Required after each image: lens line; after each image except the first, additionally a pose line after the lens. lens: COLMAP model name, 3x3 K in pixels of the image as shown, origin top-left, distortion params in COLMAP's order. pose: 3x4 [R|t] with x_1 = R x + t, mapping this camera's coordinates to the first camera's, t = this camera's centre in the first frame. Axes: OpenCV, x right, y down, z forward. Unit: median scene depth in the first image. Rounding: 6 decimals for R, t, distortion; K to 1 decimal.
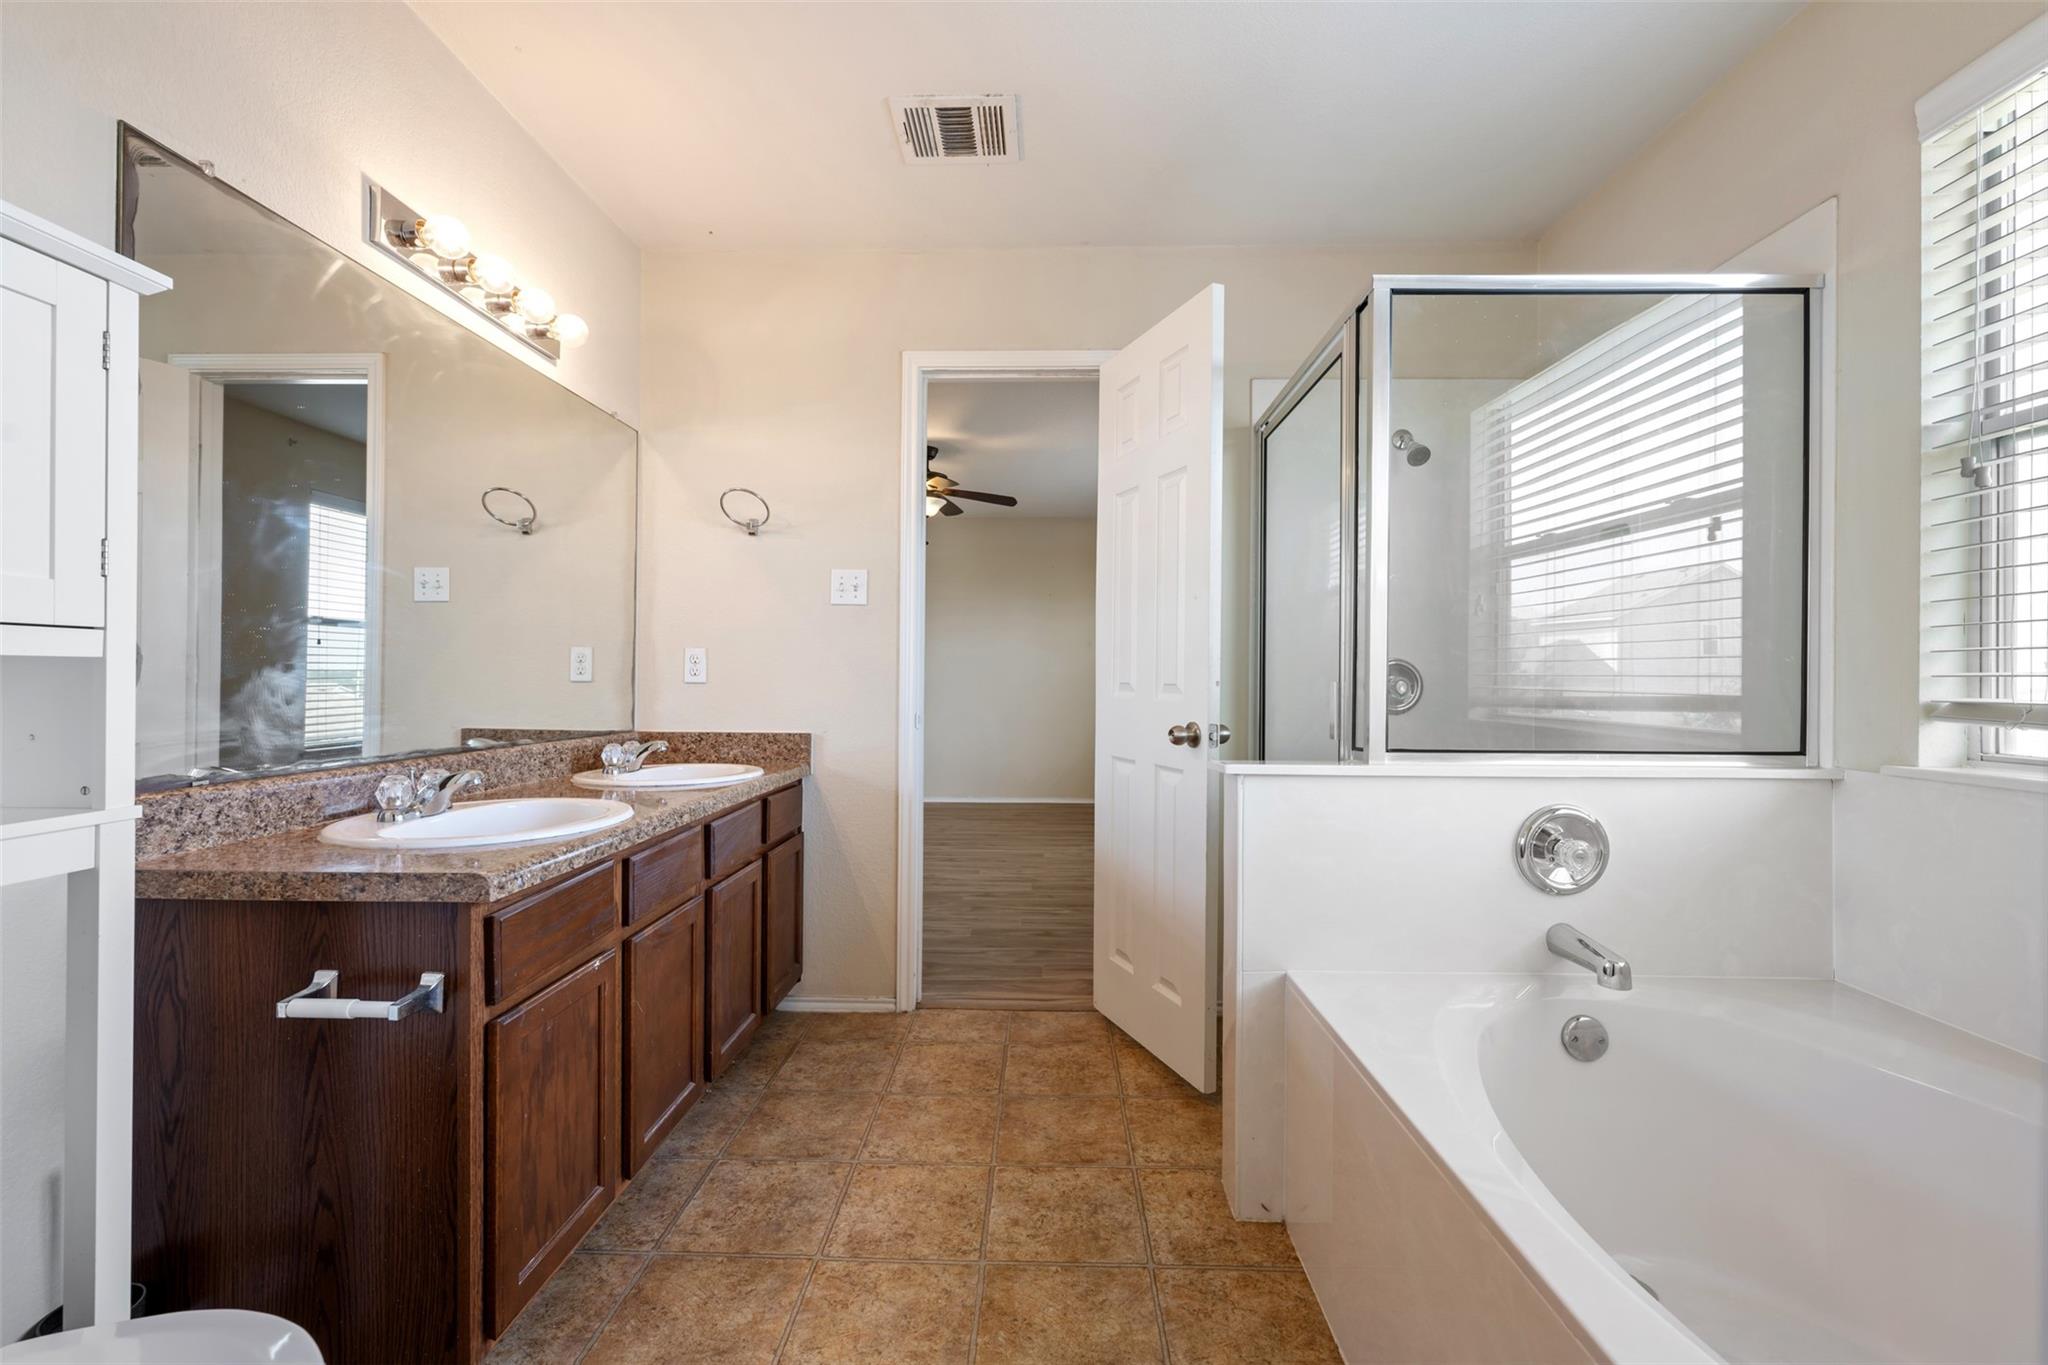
lens RADIAL K [[846.4, 0, 1026.9], [0, 846.4, 683.4], [0, 0, 1]] dist [-0.002273, 0.000223]
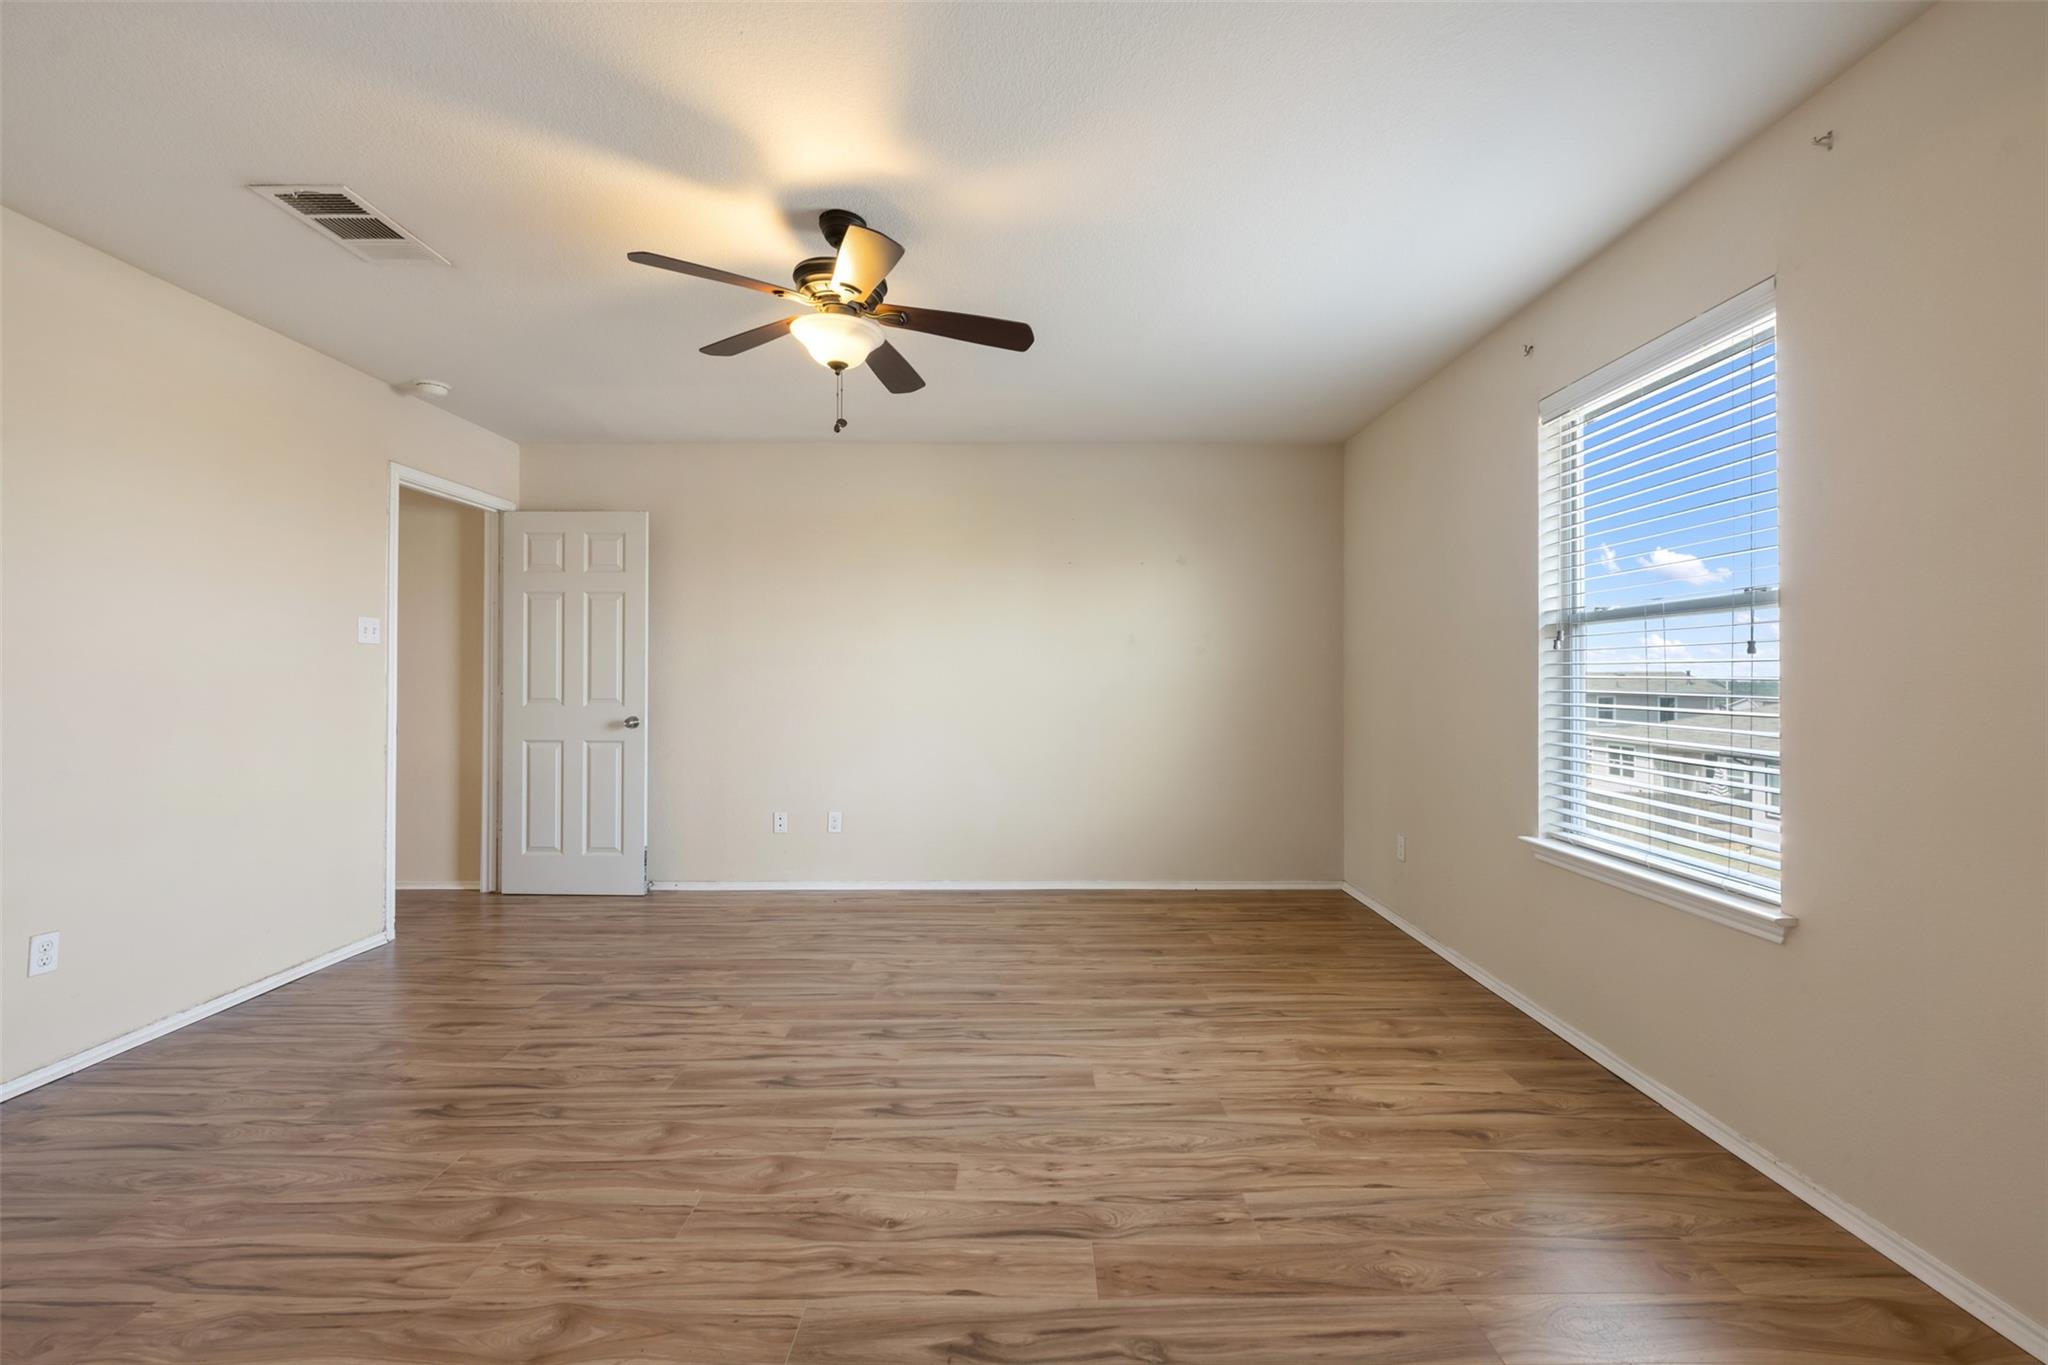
lens RADIAL K [[818.6, 0, 1028.9], [0, 818.6, 678.1], [0, 0, 1]] dist [-0.000530, -0.000073]
pose [[0.999635, -0.005595, 0.026435, -0.049511], [0.005697, 0.999977, -0.003768, -0.038696], [-0.026413, 0.003918, 0.999643, 0.971630]]
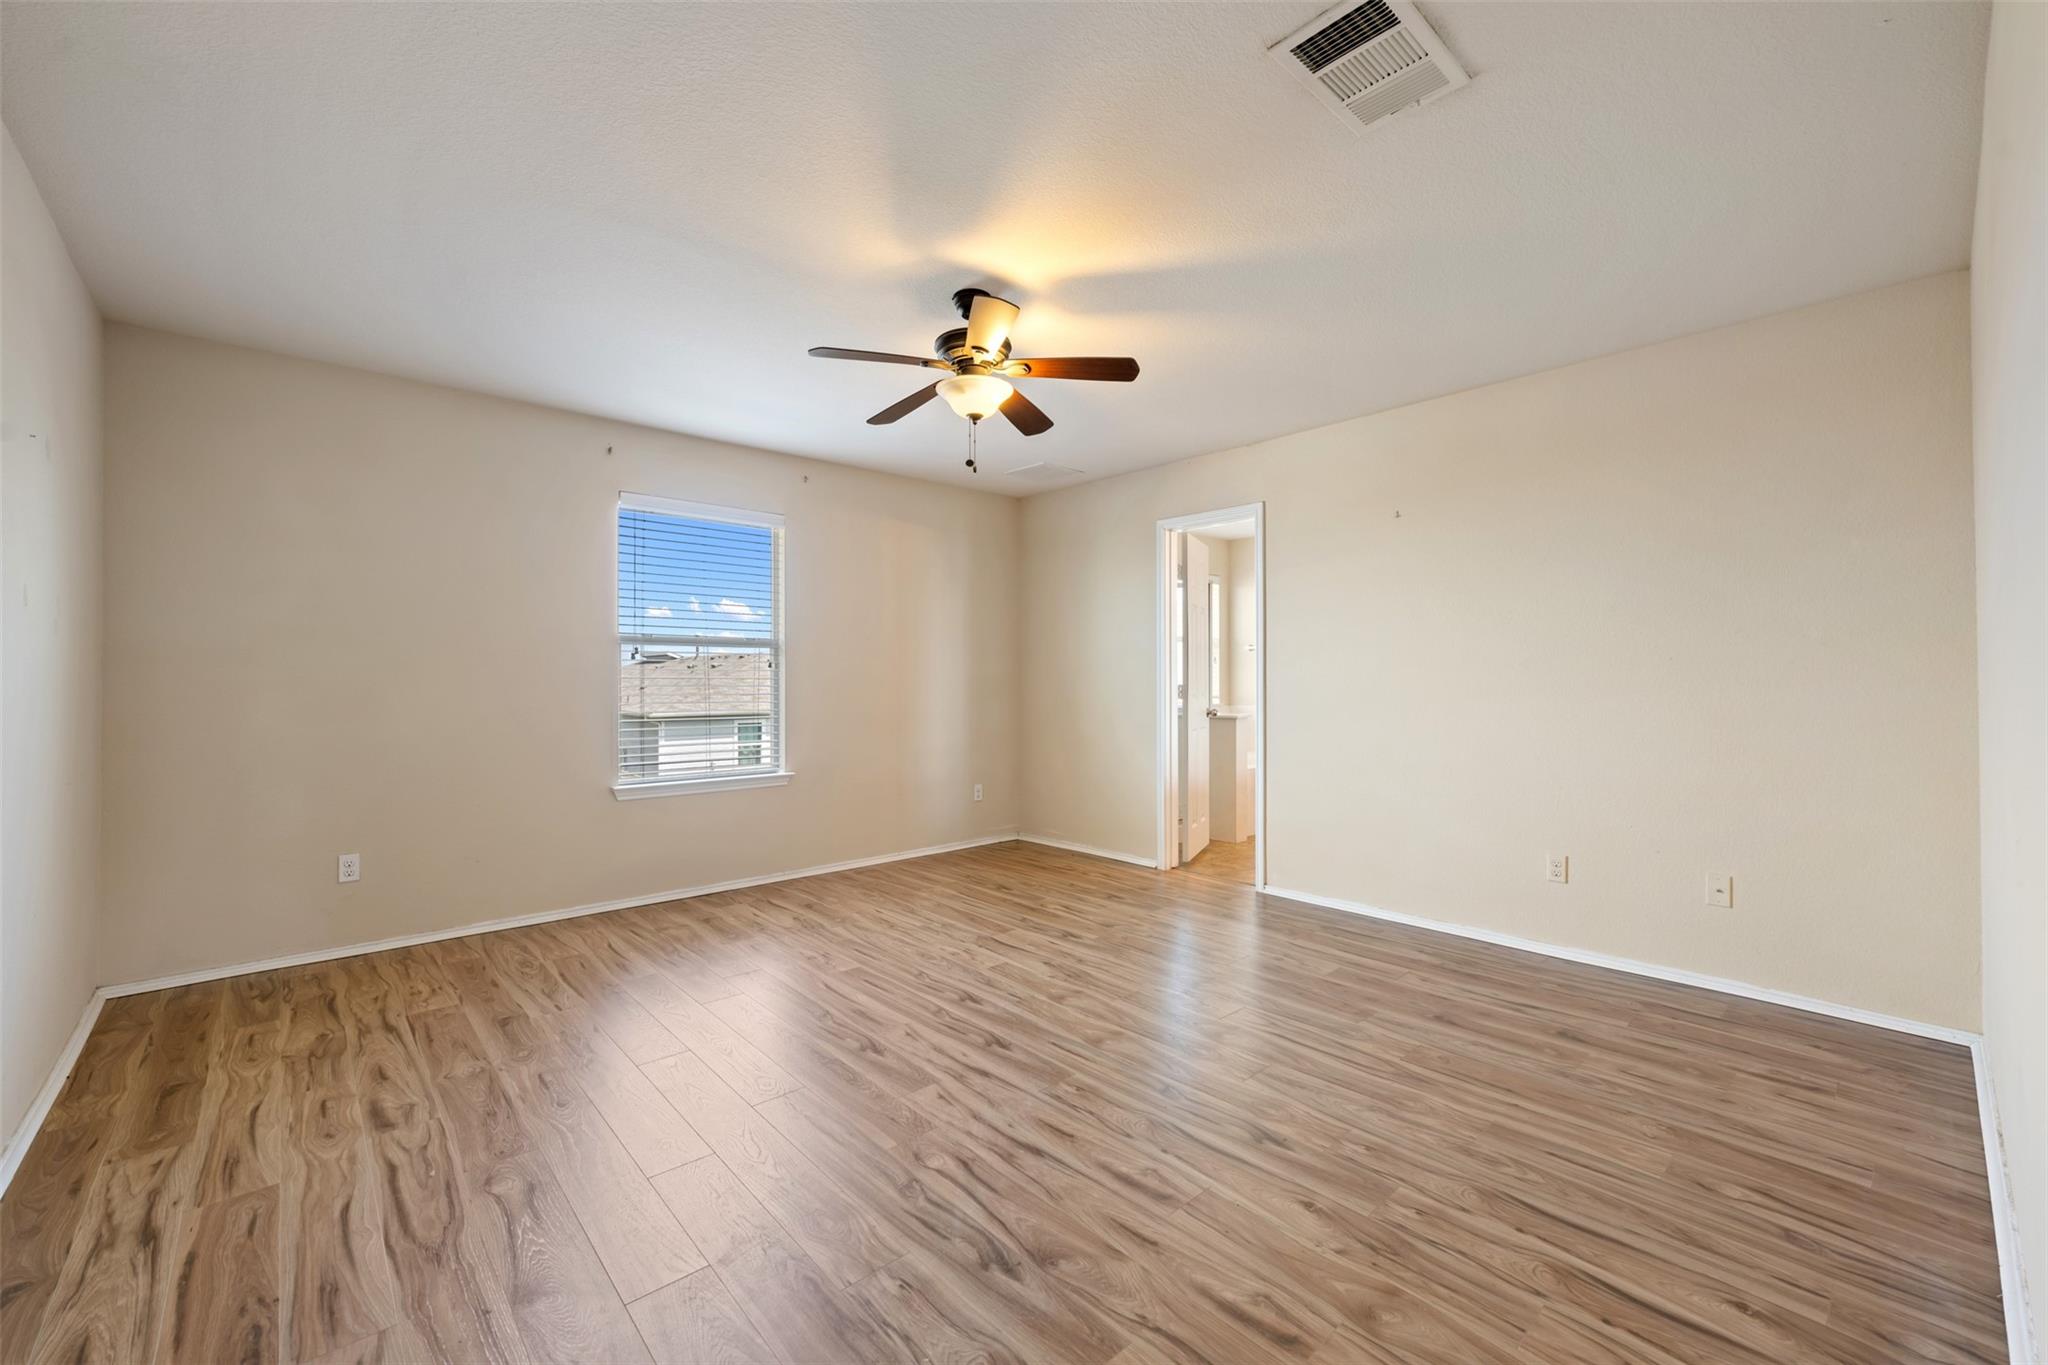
lens RADIAL K [[818.6, 0, 1028.9], [0, 818.6, 678.1], [0, 0, 1]] dist [-0.000530, -0.000073]
pose [[-0.687327, -0.005526, 0.726327, -0.959511], [-0.000666, 0.999975, 0.006978, -0.049054], [-0.726347, 0.004313, -0.687314, 2.396767]]
